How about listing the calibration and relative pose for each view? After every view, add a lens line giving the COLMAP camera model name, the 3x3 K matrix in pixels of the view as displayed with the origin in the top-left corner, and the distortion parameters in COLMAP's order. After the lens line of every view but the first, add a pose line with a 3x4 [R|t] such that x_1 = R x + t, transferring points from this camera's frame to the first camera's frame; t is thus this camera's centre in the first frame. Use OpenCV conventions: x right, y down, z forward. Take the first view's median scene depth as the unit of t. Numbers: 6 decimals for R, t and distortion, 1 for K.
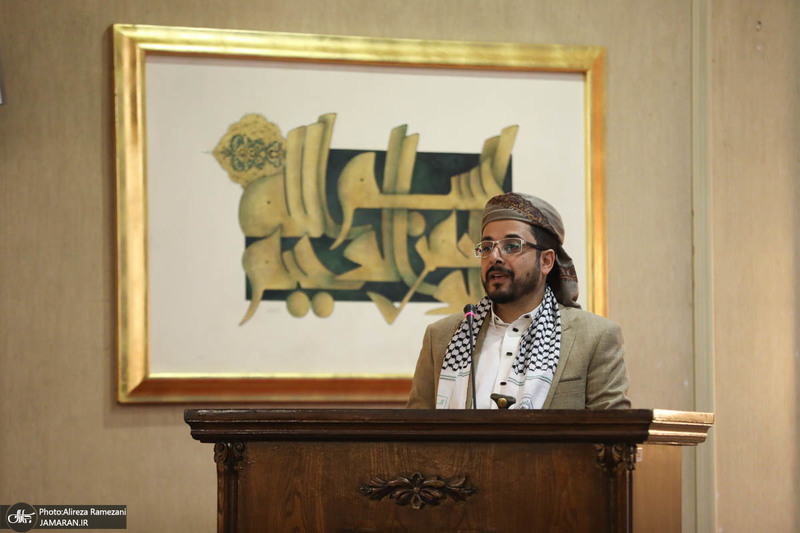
lens RADIAL K [[4963.2, 0, 399.1], [0, 4963.2, 266.4], [0, 0, 1]] dist [3.114362, 0.000000]
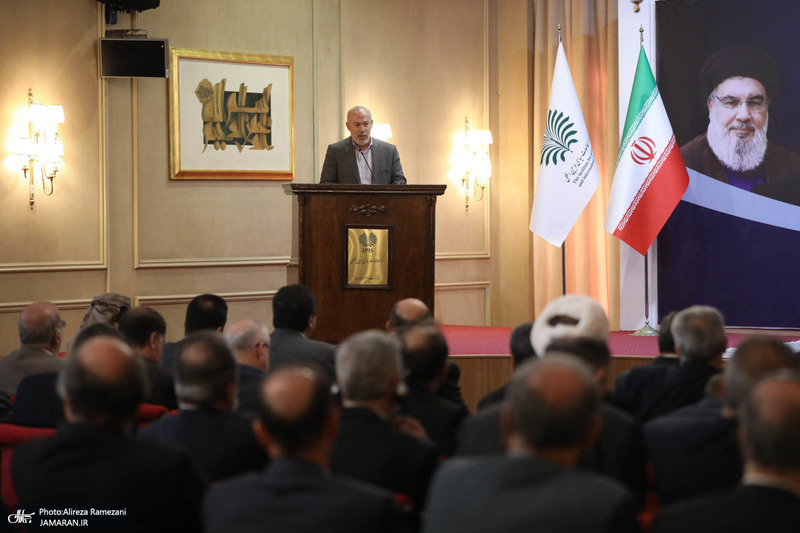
lens RADIAL K [[2341.0, 0, 399.8], [0, 2341.0, 265.9], [0, 0, 1]] dist [-0.035717, 0.000000]
pose [[0.899762, -0.008023, 0.436307, -0.512342], [-0.022052, 0.997718, 0.063823, -0.011445], [-0.435823, -0.067047, 0.897532, -0.260756]]
